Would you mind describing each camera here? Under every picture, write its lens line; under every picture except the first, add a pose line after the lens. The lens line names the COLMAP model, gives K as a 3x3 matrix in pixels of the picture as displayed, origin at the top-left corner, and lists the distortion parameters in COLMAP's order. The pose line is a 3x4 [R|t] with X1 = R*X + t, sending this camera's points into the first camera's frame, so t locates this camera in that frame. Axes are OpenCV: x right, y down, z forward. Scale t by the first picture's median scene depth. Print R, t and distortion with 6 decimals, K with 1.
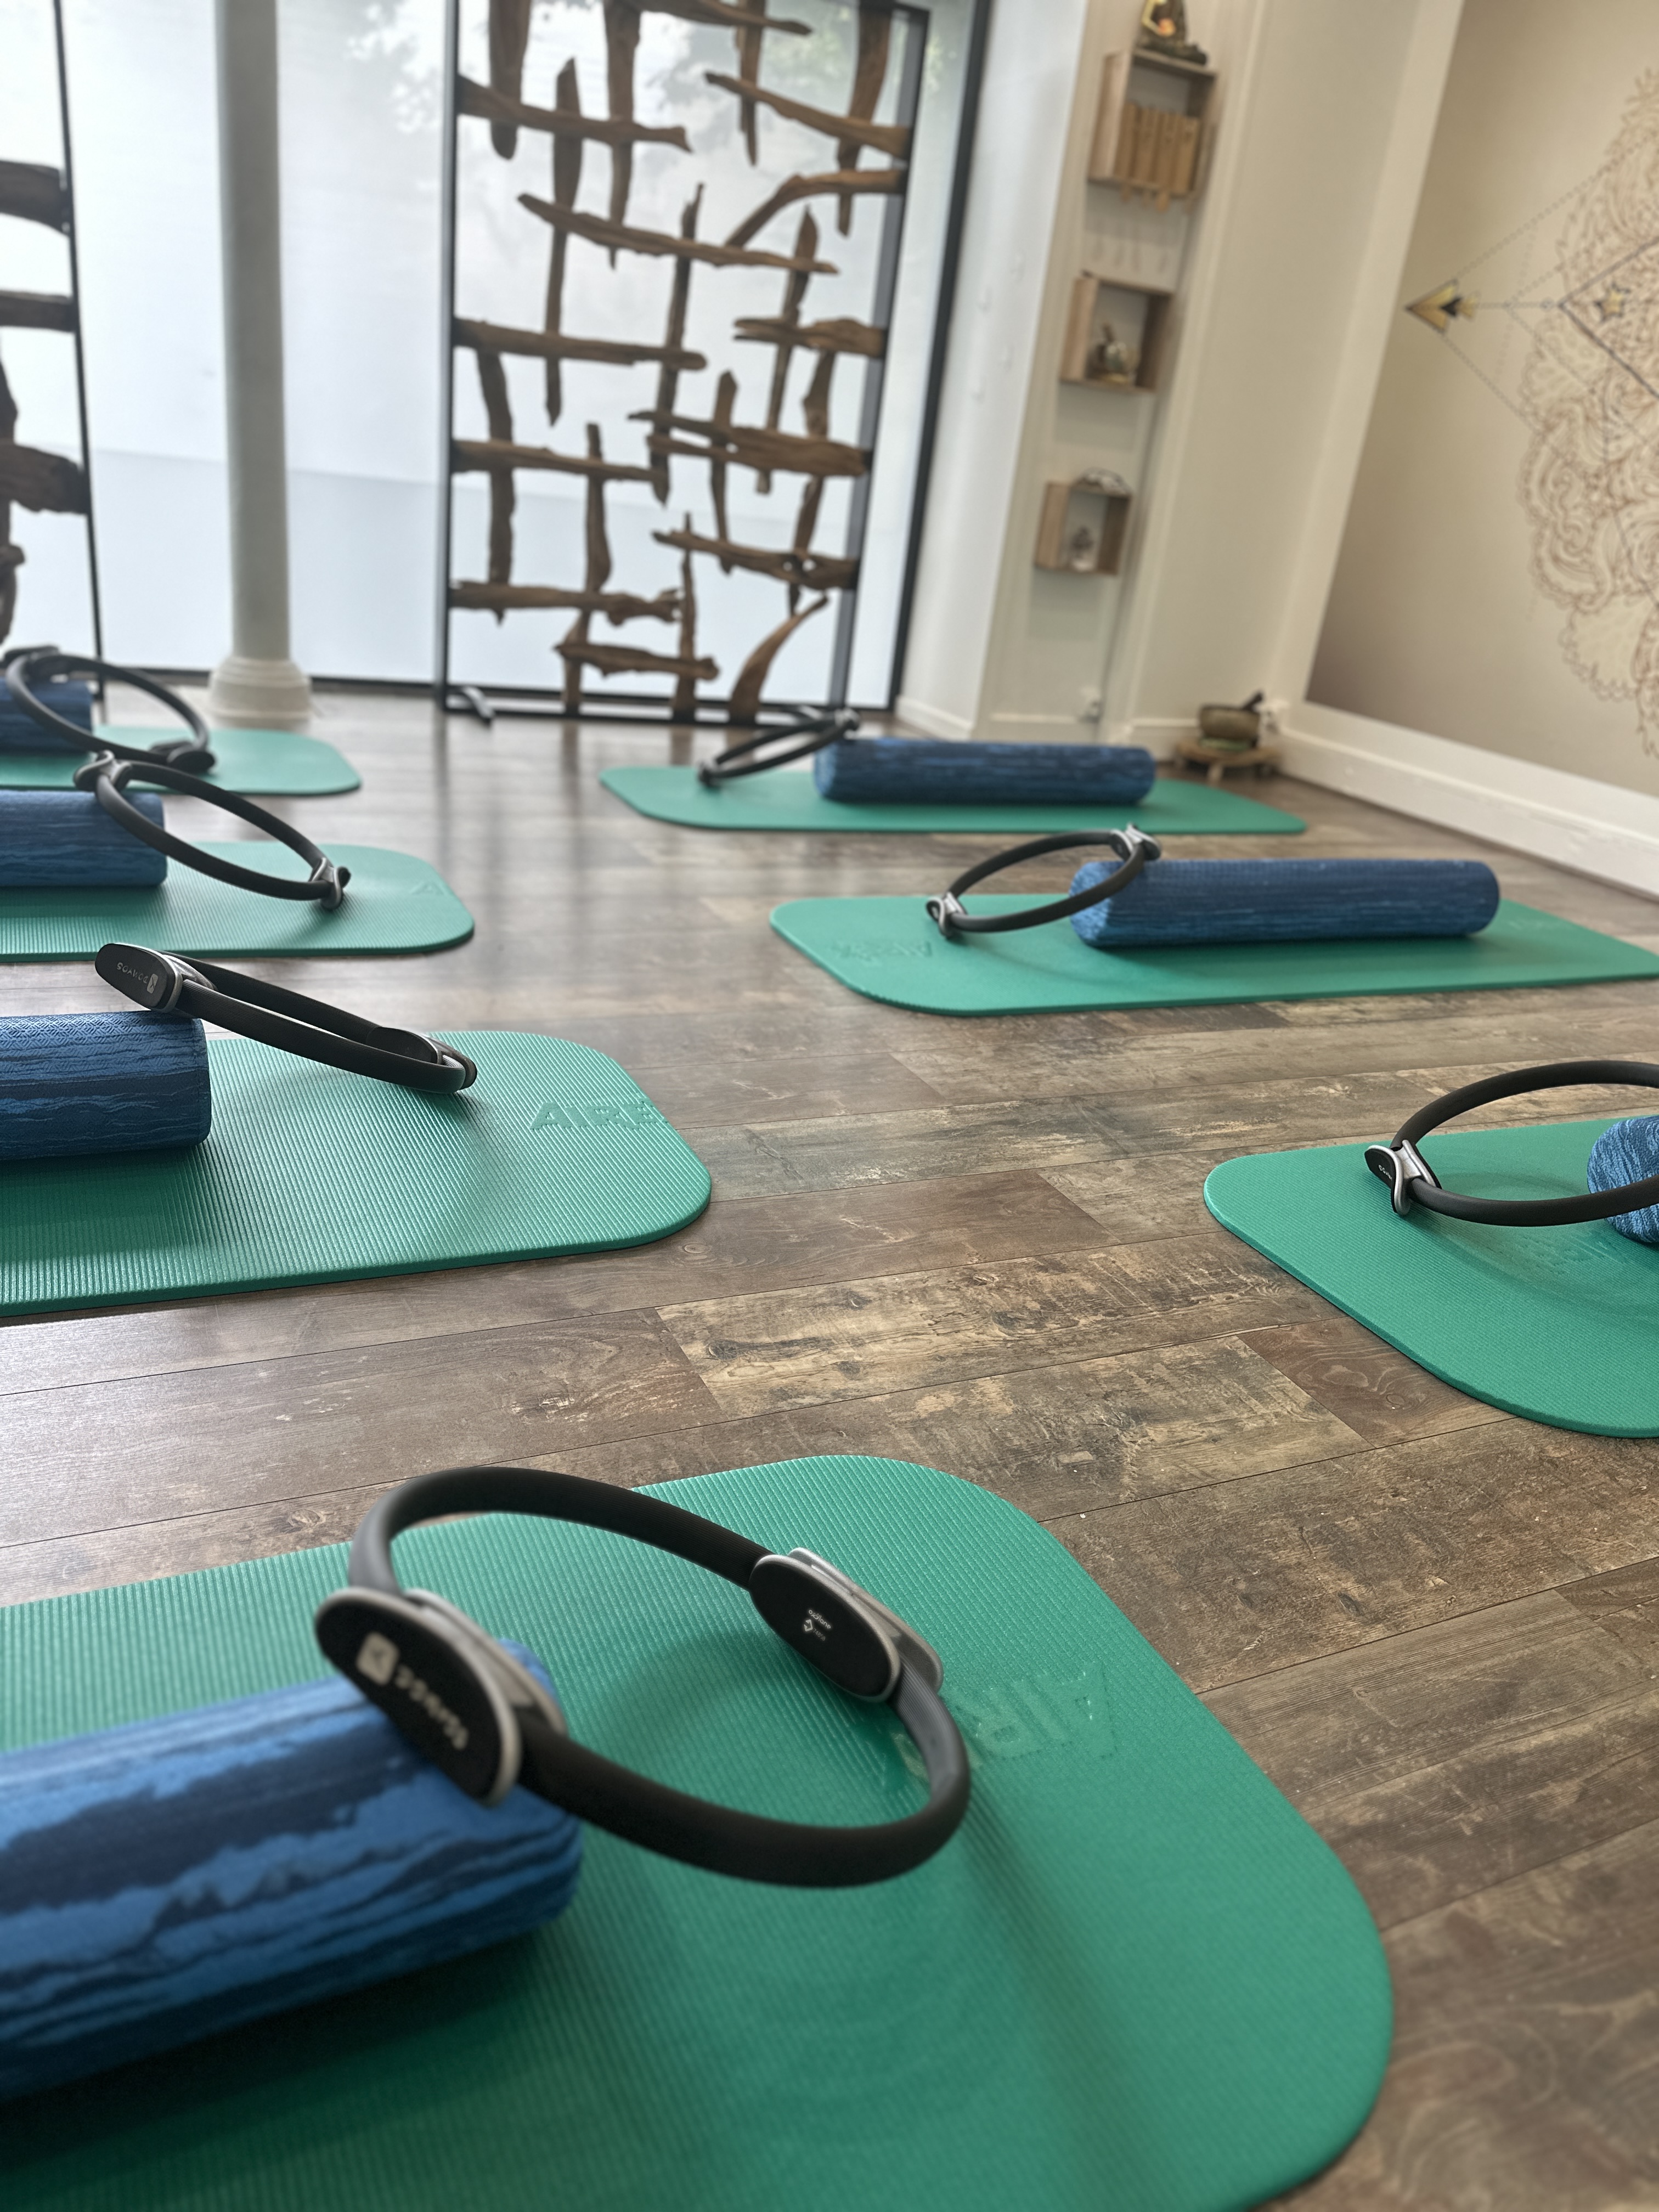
lens RADIAL K [[1459.0, 0, 830.4], [0, 1459.0, 1086.3], [0, 0, 1]] dist [-0.036293, -0.002652]
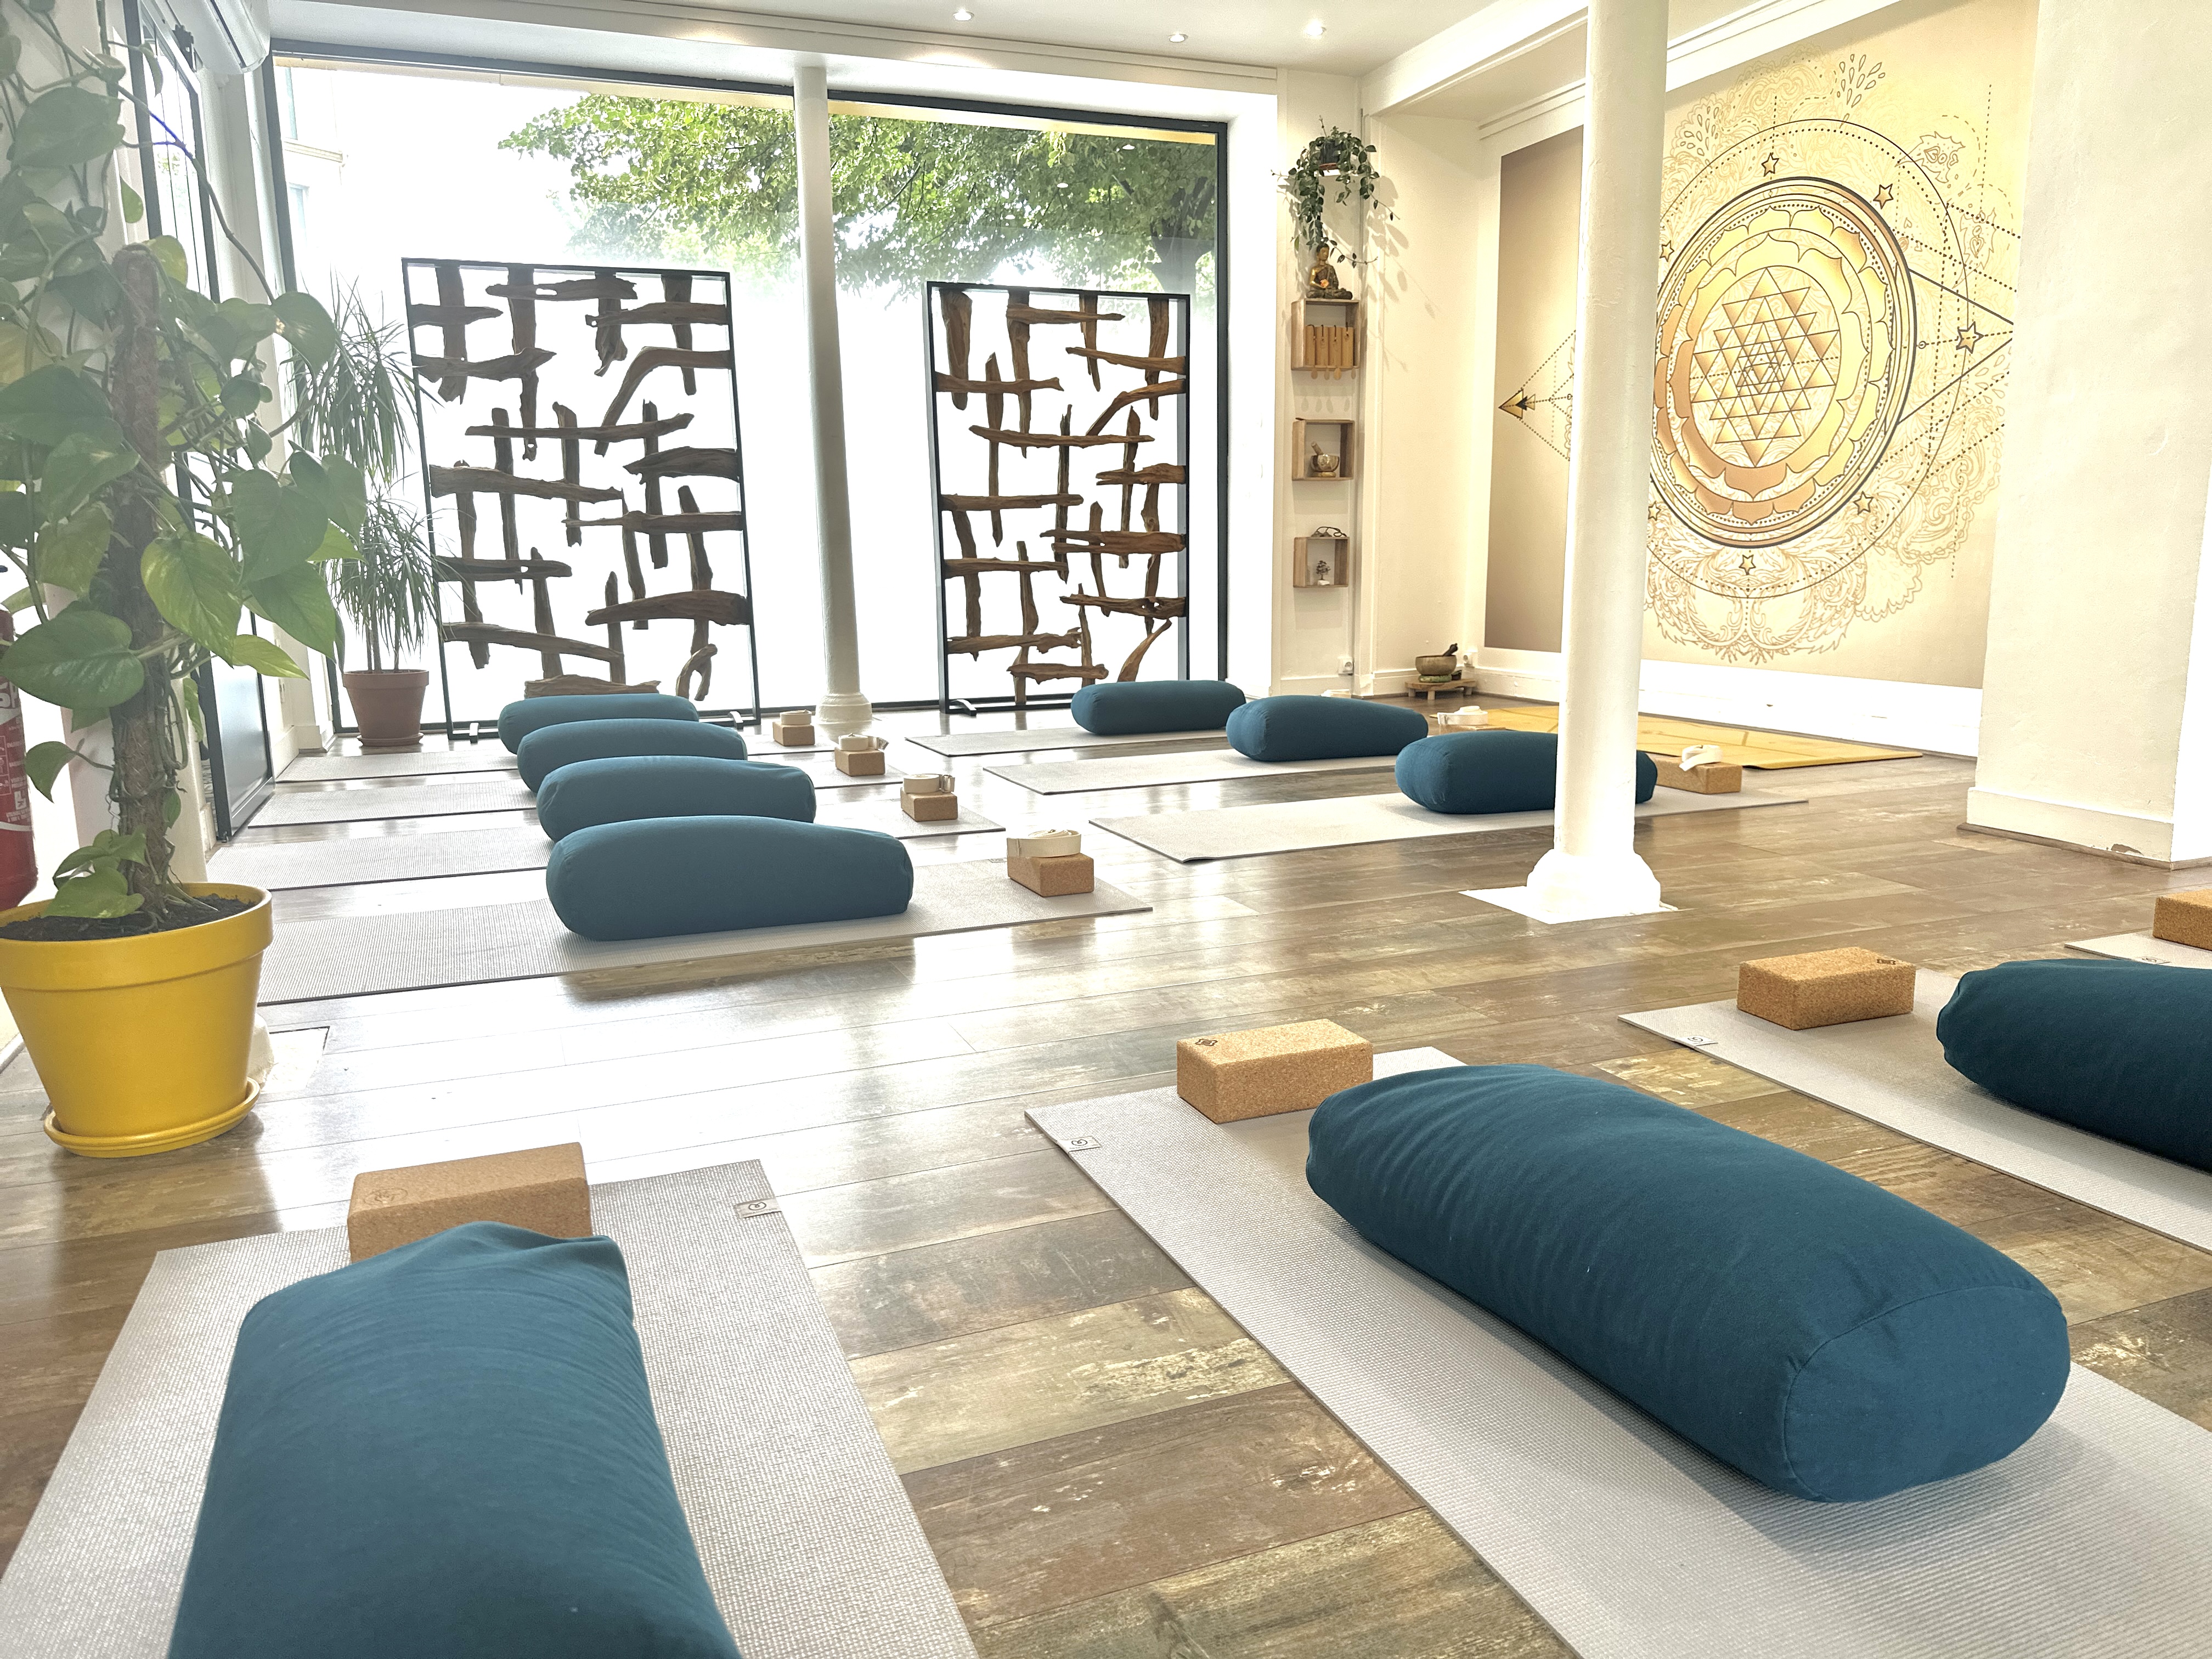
lens RADIAL K [[1459.0, 0, 1105.7], [0, 1459.0, 826.1], [0, 0, 1]] dist [-0.036293, -0.002652]
pose [[0.987090, -0.115767, -0.110688, 0.087900], [0.087633, 0.968814, -0.231775, 0.279557], [0.134068, 0.219083, 0.966451, -0.585532]]
